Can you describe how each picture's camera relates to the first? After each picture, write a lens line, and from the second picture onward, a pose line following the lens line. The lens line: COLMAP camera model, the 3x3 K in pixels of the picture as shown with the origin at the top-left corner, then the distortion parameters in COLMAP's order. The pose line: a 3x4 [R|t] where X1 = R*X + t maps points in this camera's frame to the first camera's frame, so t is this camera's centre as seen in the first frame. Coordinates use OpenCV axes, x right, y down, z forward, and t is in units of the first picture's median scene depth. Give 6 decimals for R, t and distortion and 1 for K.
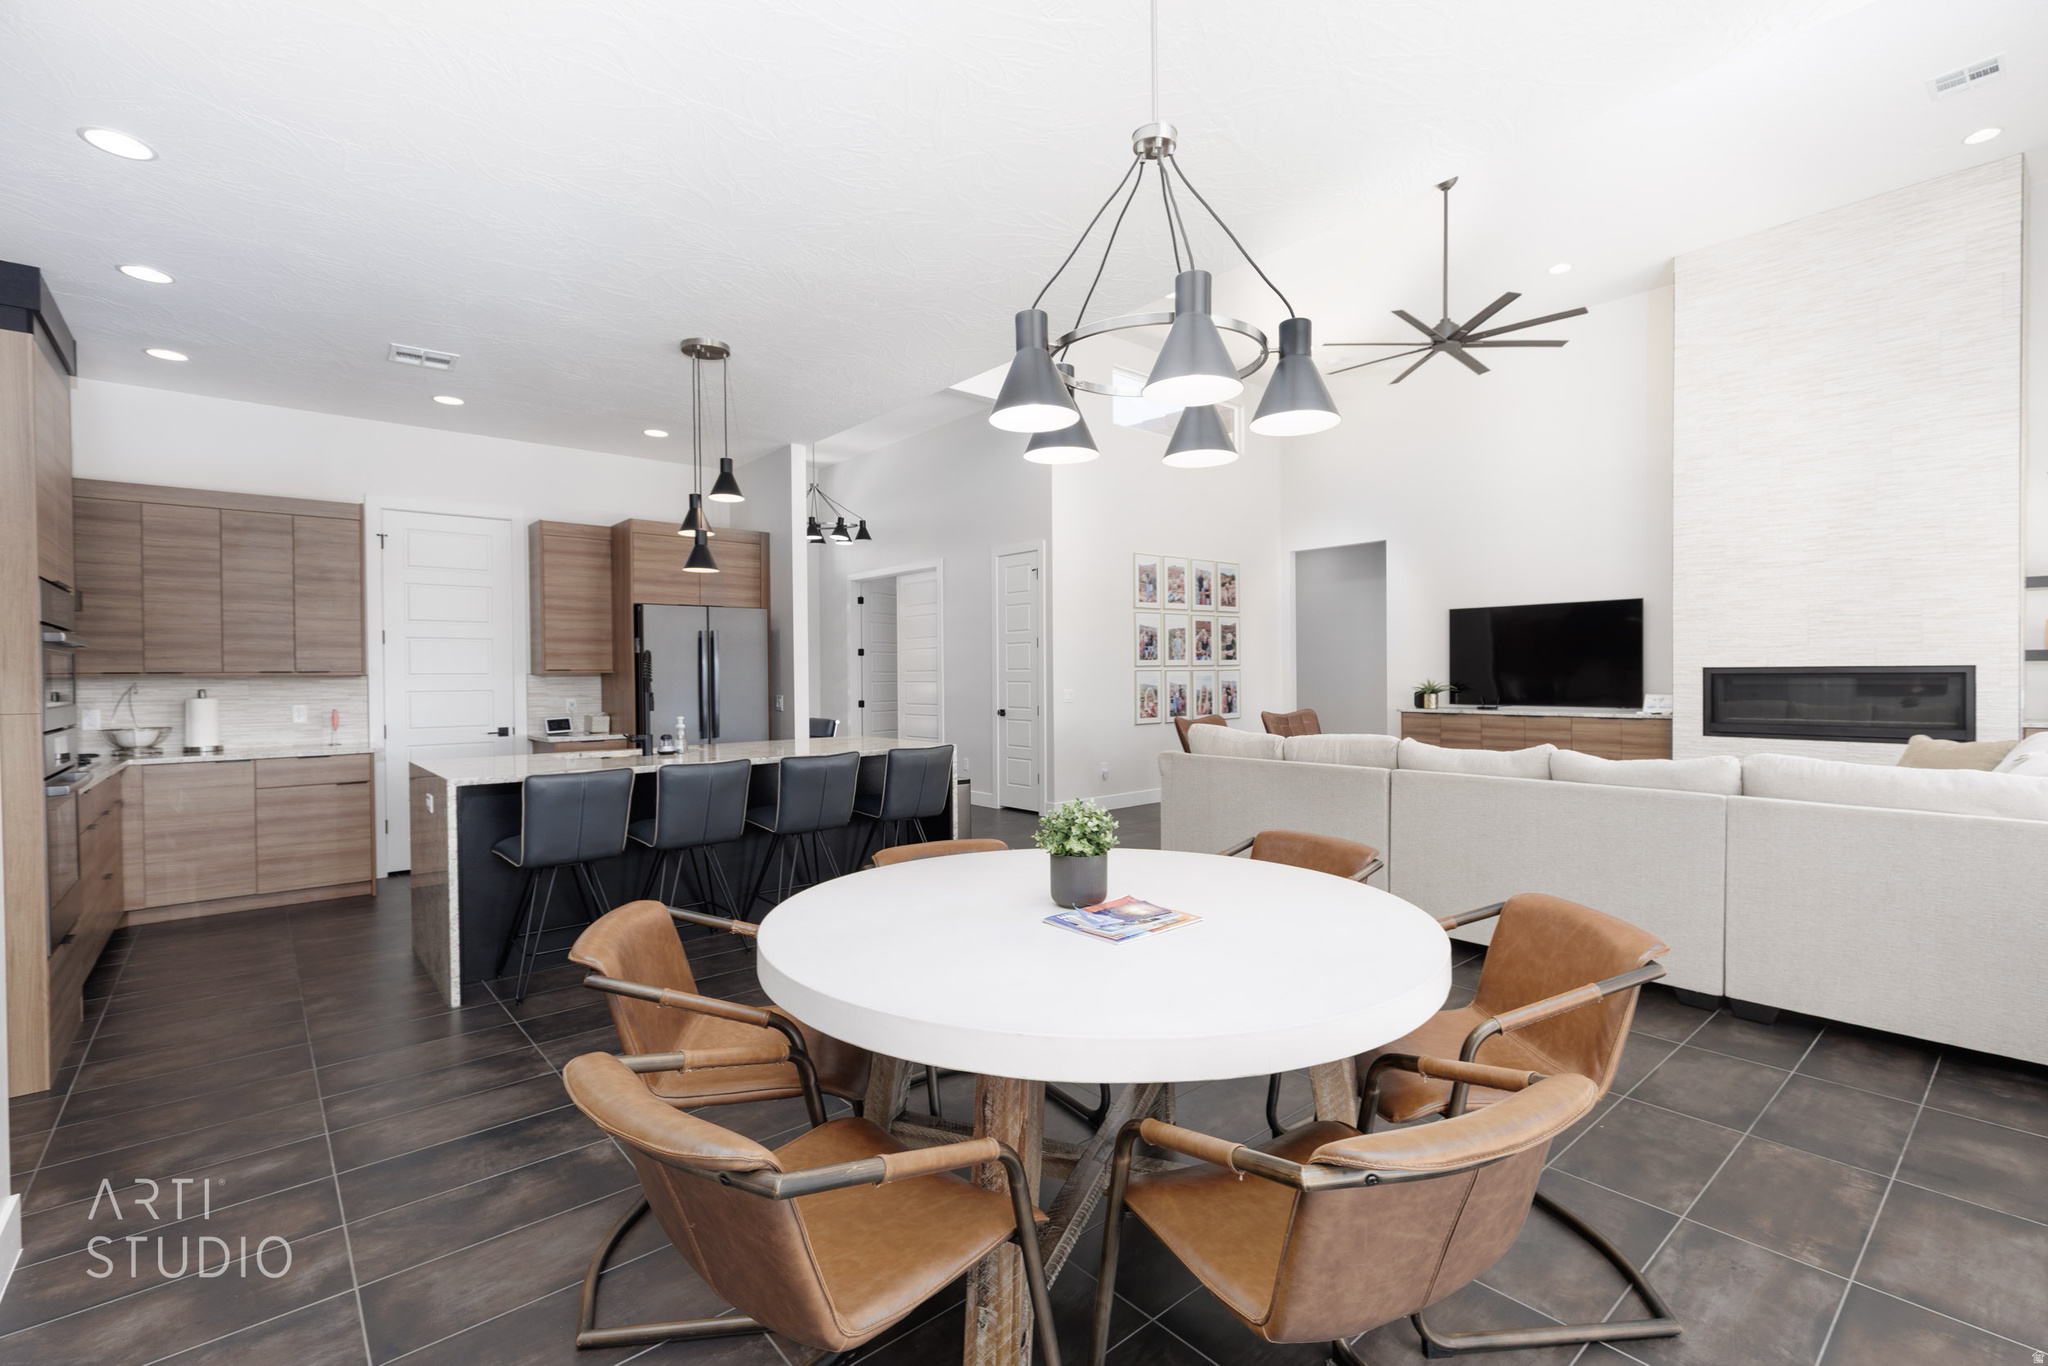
lens RADIAL K [[916.4, 0, 1036.2], [0, 916.4, 675.5], [0, 0, 1]] dist [0.010276, -0.002656]
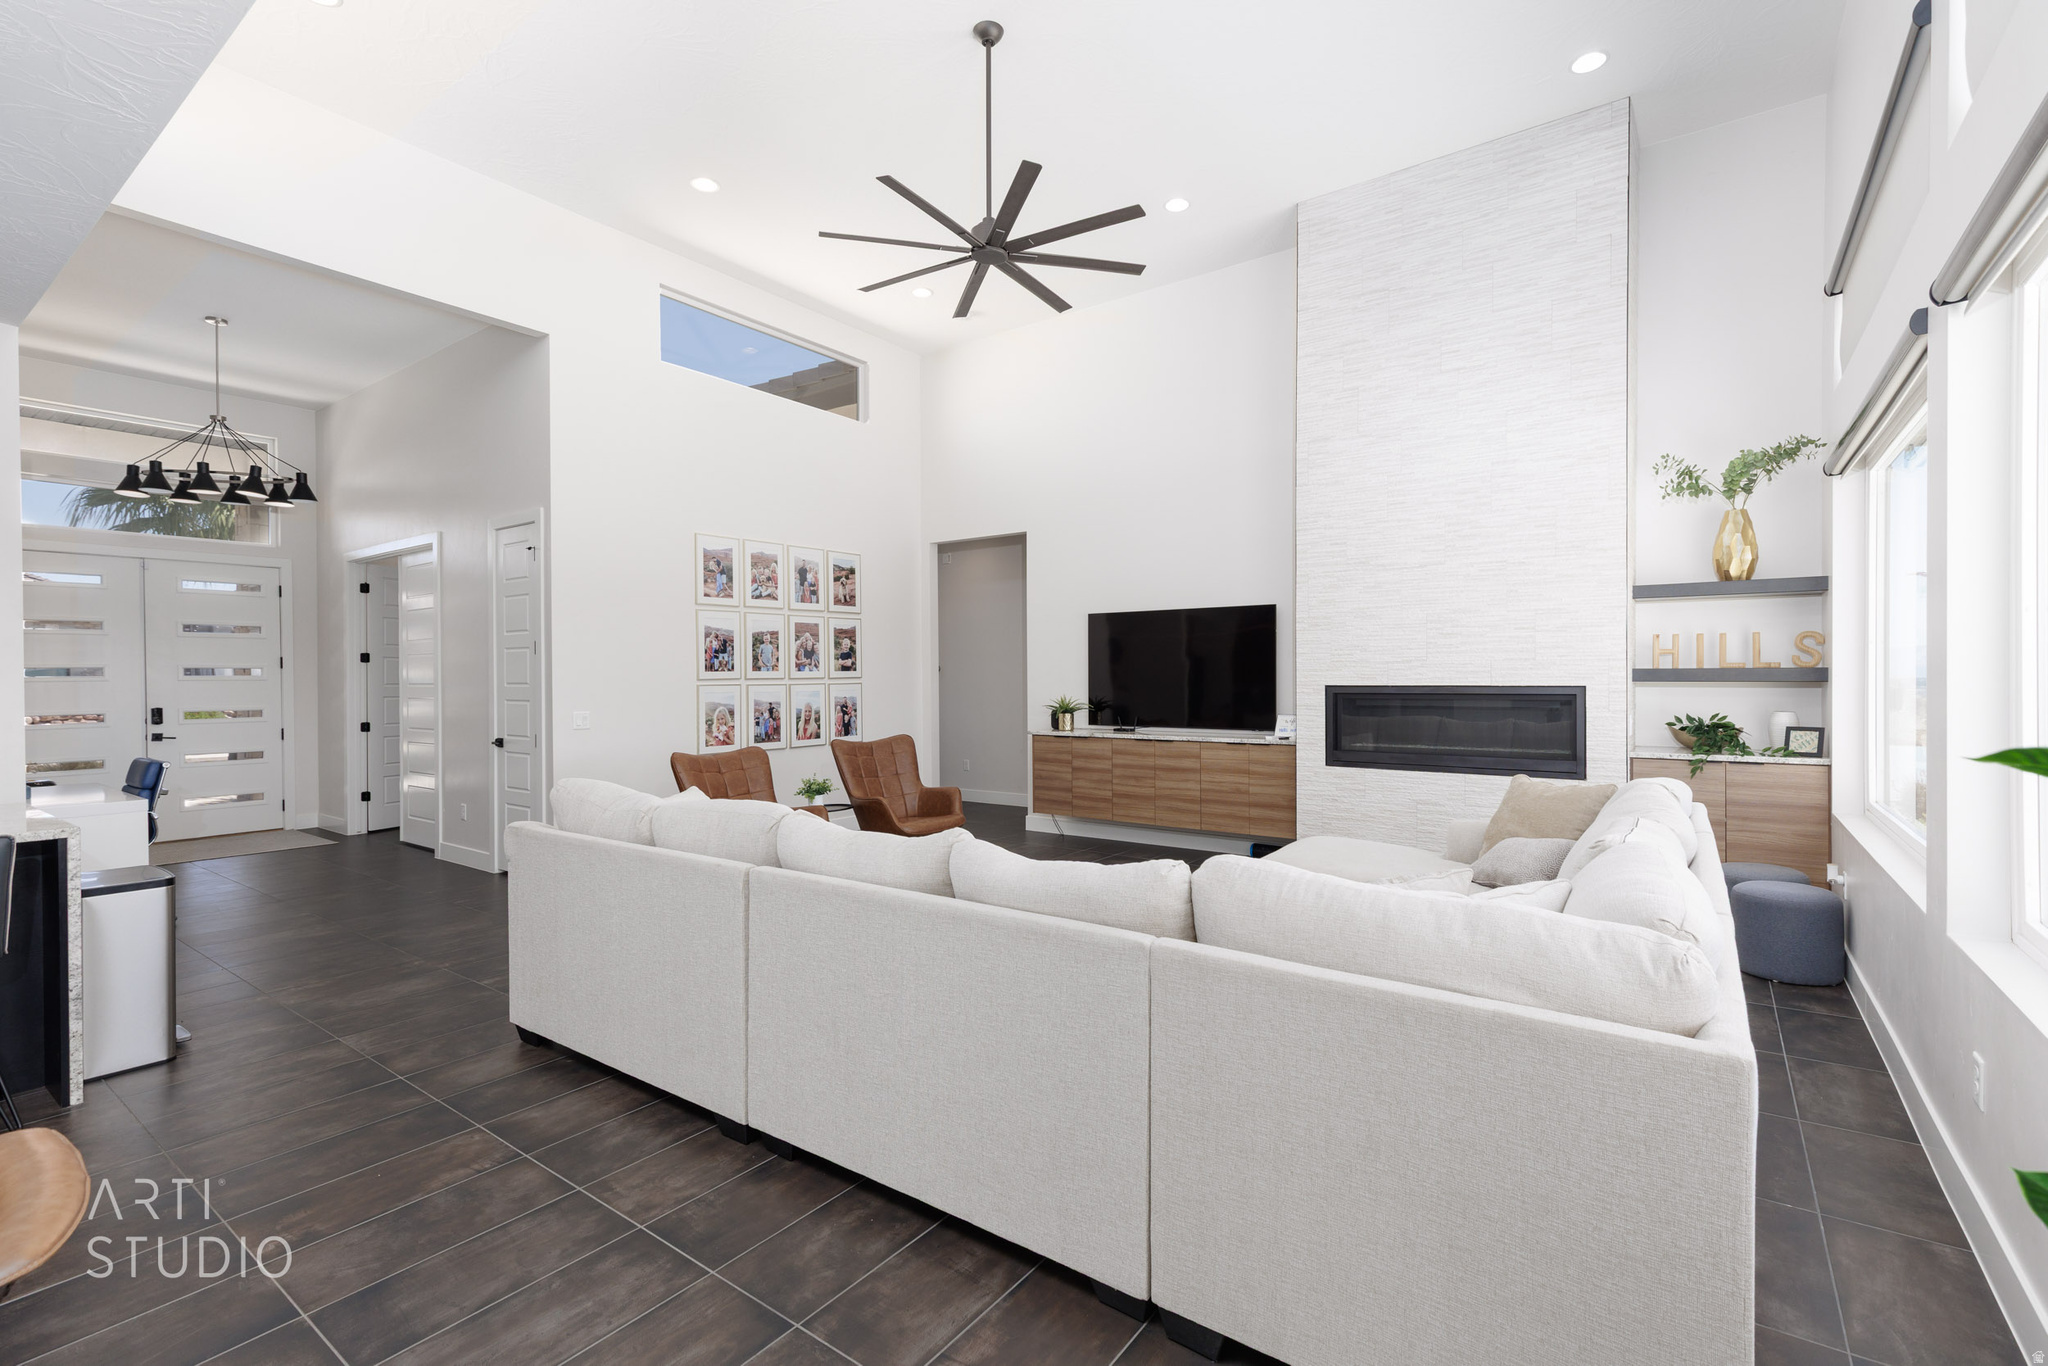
lens RADIAL K [[916.4, 0, 1035.7], [0, 916.4, 679.4], [0, 0, 1]] dist [0.010276, -0.002656]
pose [[0.974142, 0.003012, 0.225915, 0.251378], [-0.002912, 0.999995, -0.000775, -0.012421], [-0.225916, 0.000097, 0.974147, 0.215365]]
